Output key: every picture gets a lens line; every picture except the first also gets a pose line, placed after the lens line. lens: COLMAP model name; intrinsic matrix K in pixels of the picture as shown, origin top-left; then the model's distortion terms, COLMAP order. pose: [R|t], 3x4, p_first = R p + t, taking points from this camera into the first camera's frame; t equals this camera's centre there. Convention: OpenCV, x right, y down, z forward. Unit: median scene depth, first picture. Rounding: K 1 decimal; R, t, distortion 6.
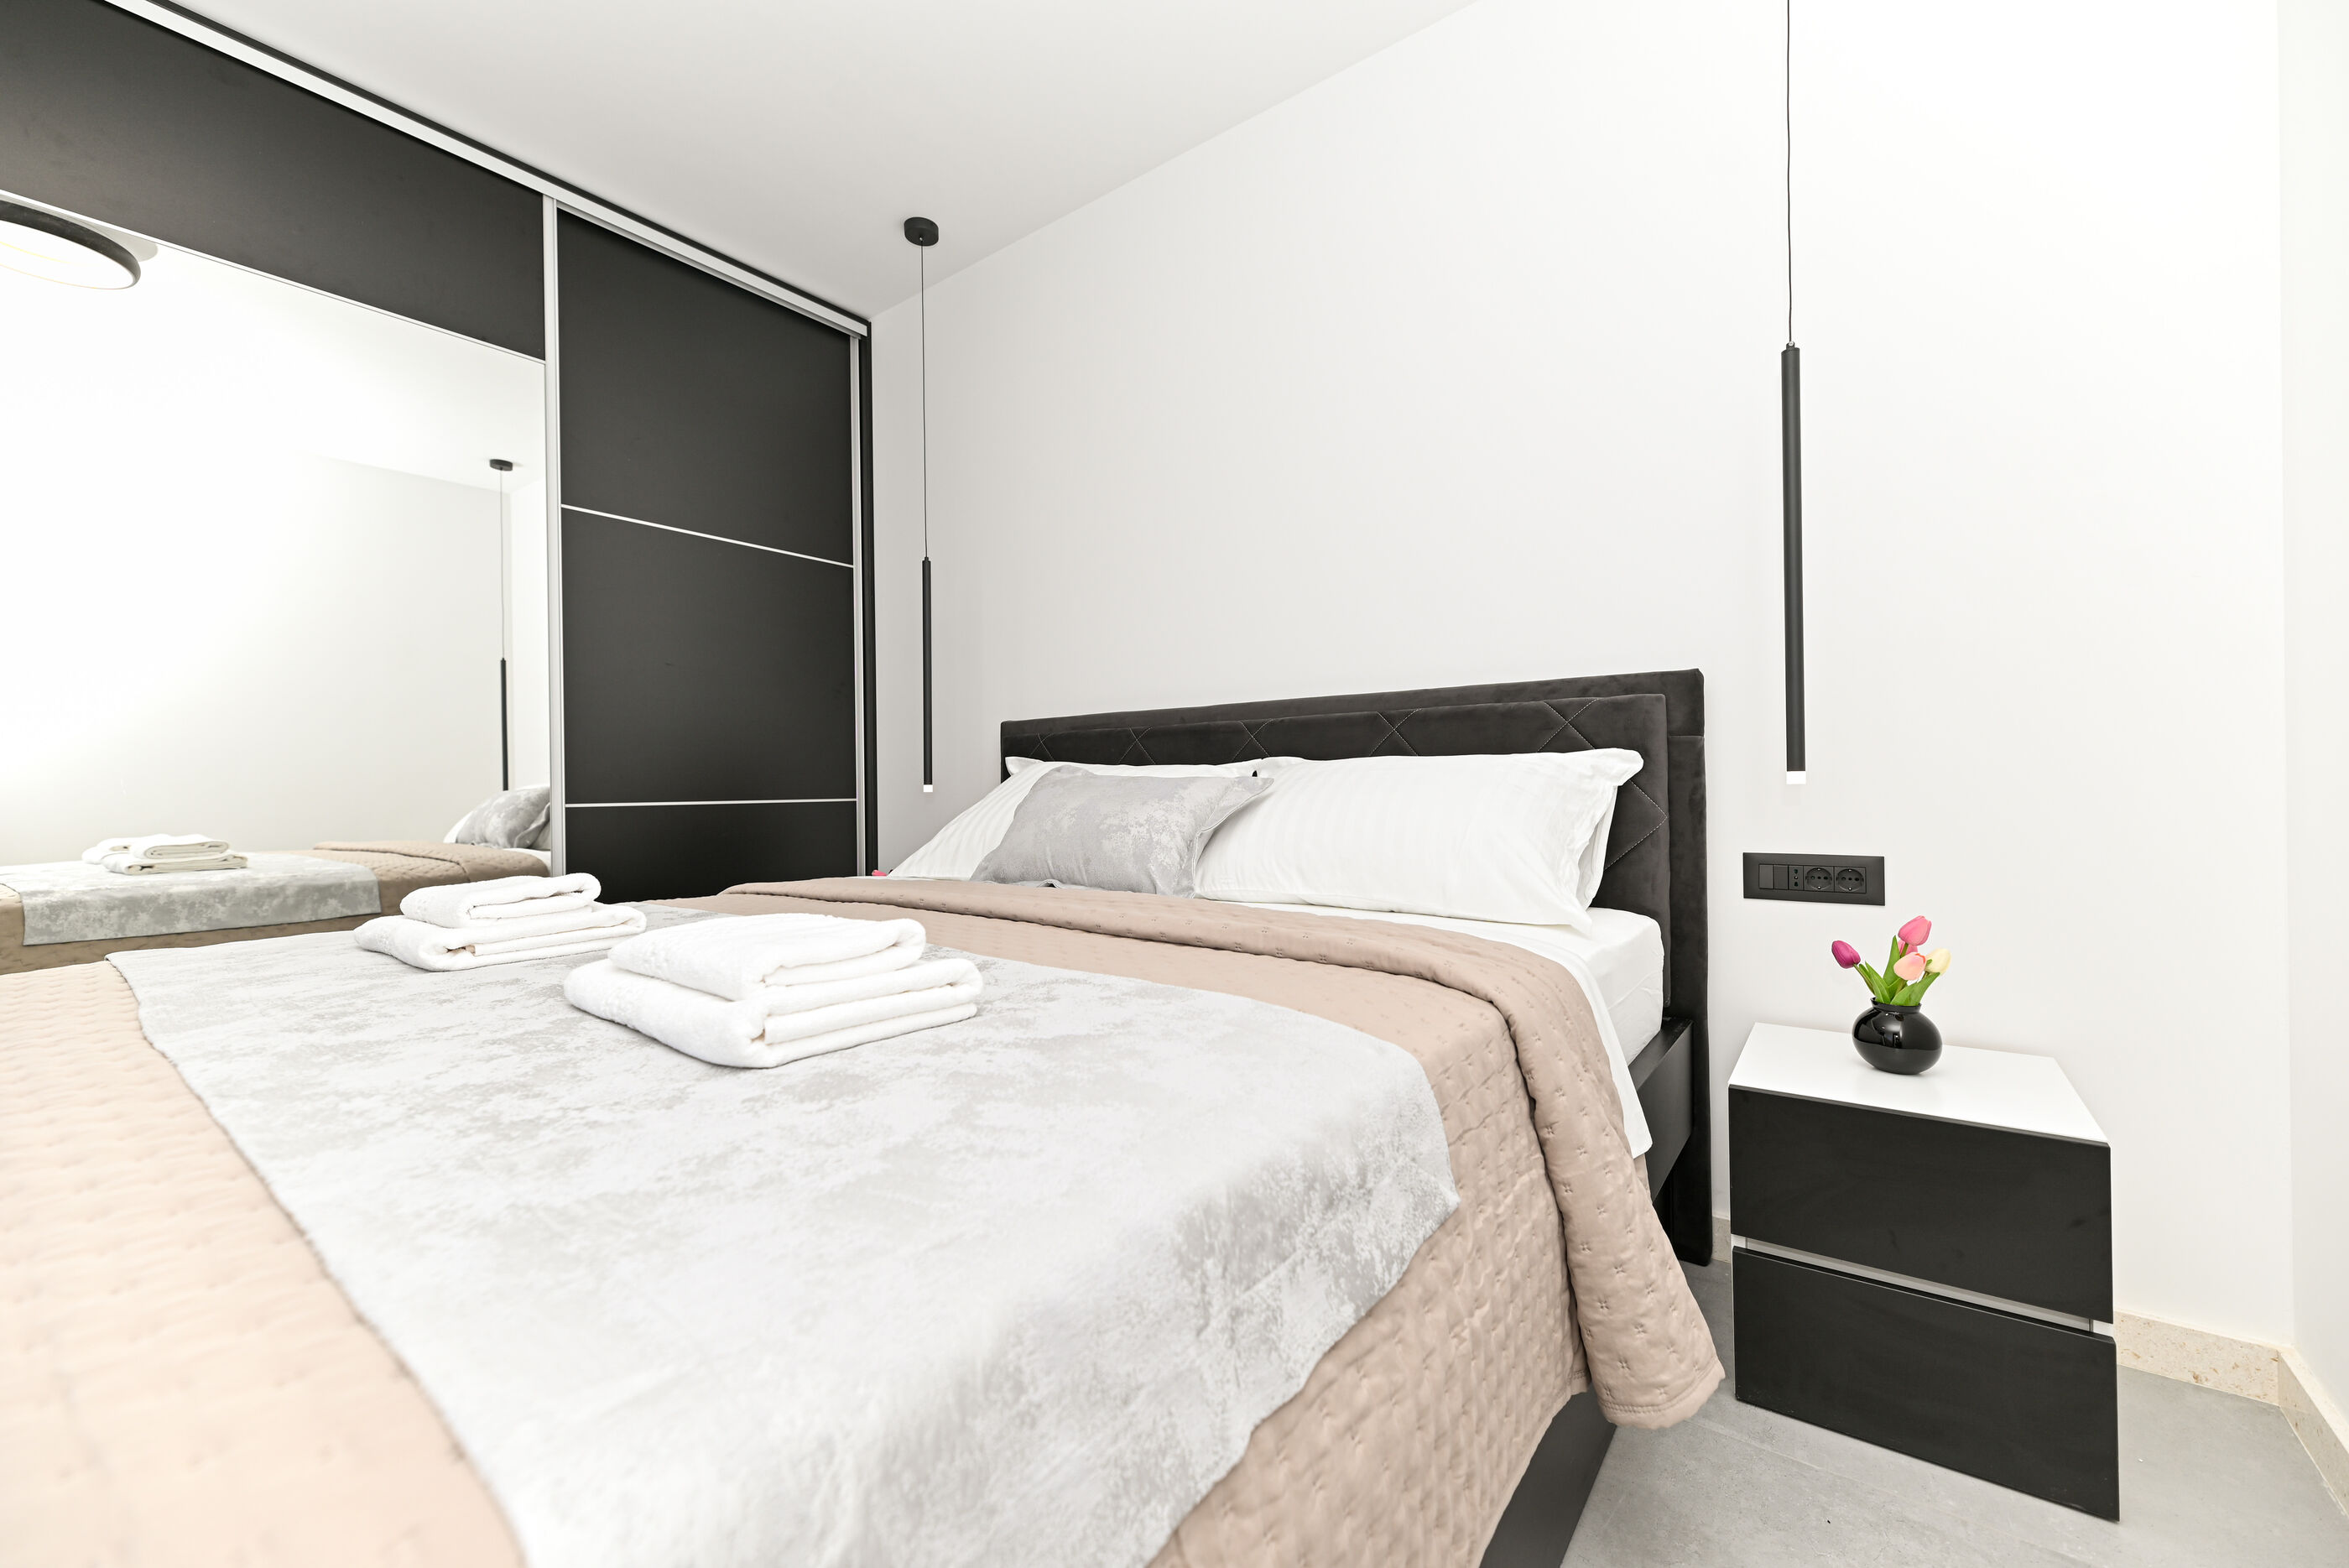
lens RADIAL K [[931.7, 0, 1174.5], [0, 931.7, 784.0], [0, 0, 1]] dist [0.008954, 0.000014]
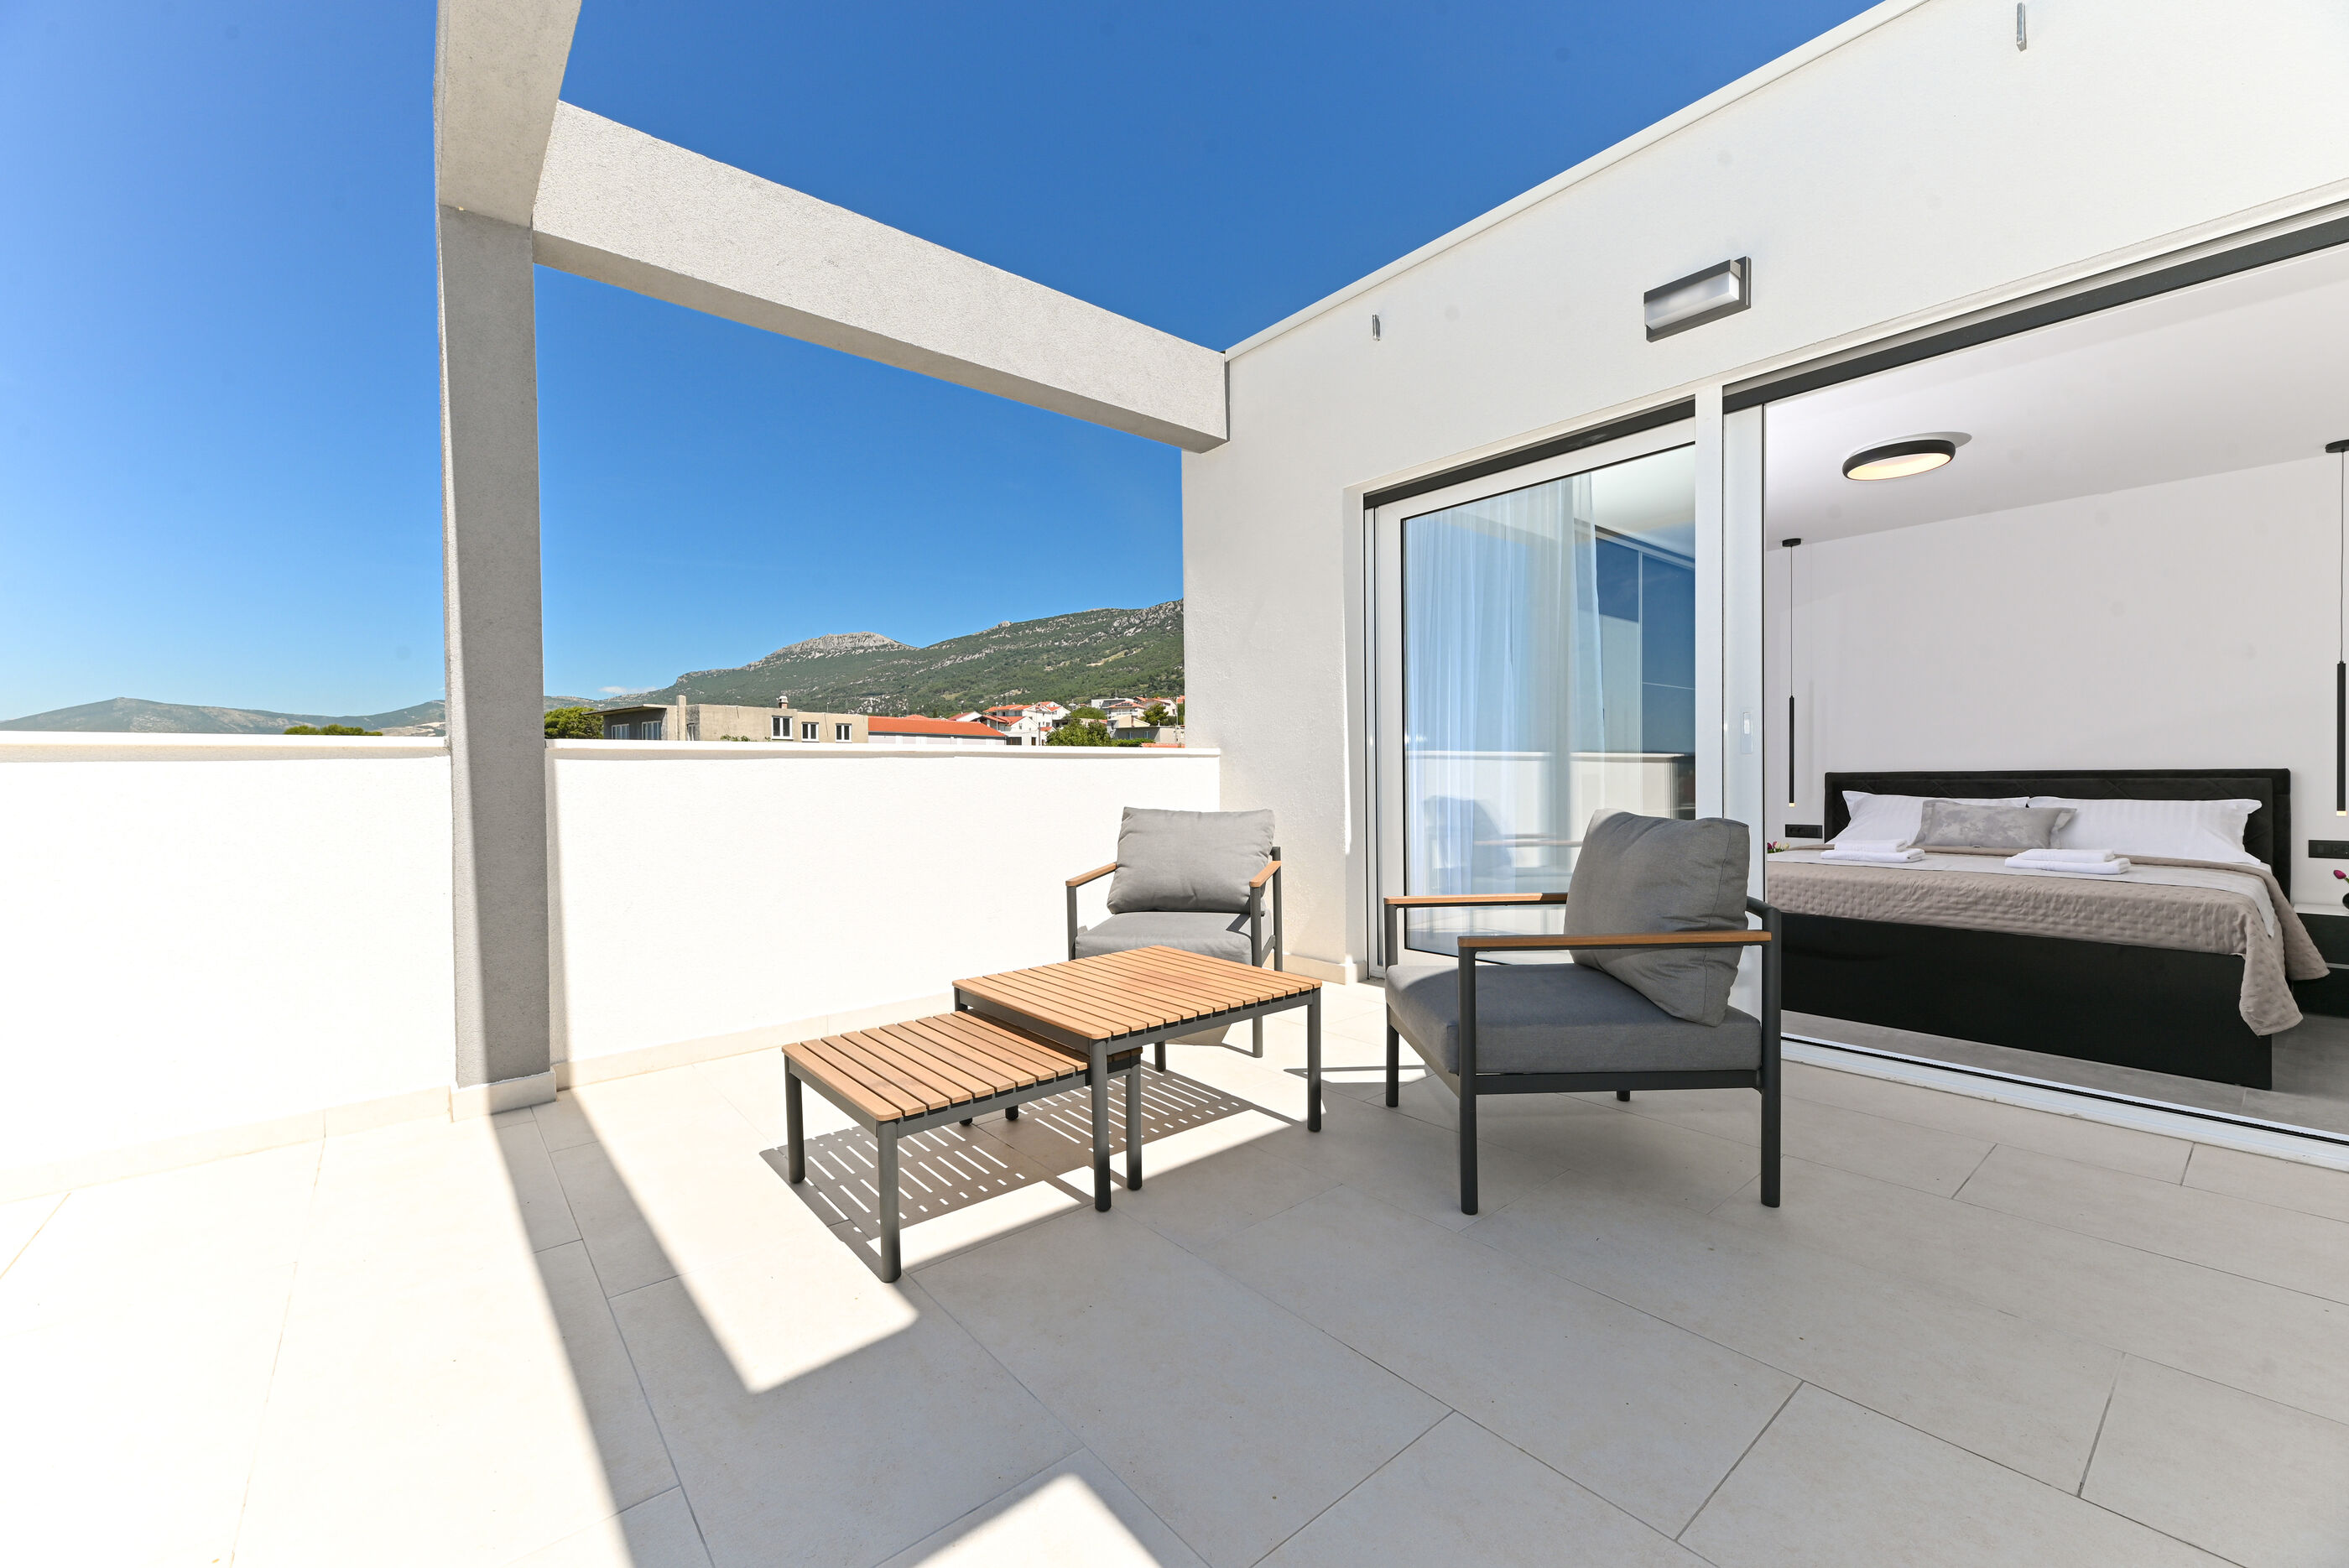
lens RADIAL K [[931.7, 0, 1174.5], [0, 931.7, 784.0], [0, 0, 1]] dist [0.008954, 0.000014]
pose [[0.973848, 0.009163, -0.227016, -1.267797], [-0.007697, 0.999943, 0.007342, -0.051929], [0.227070, -0.005403, 0.973863, -1.541254]]
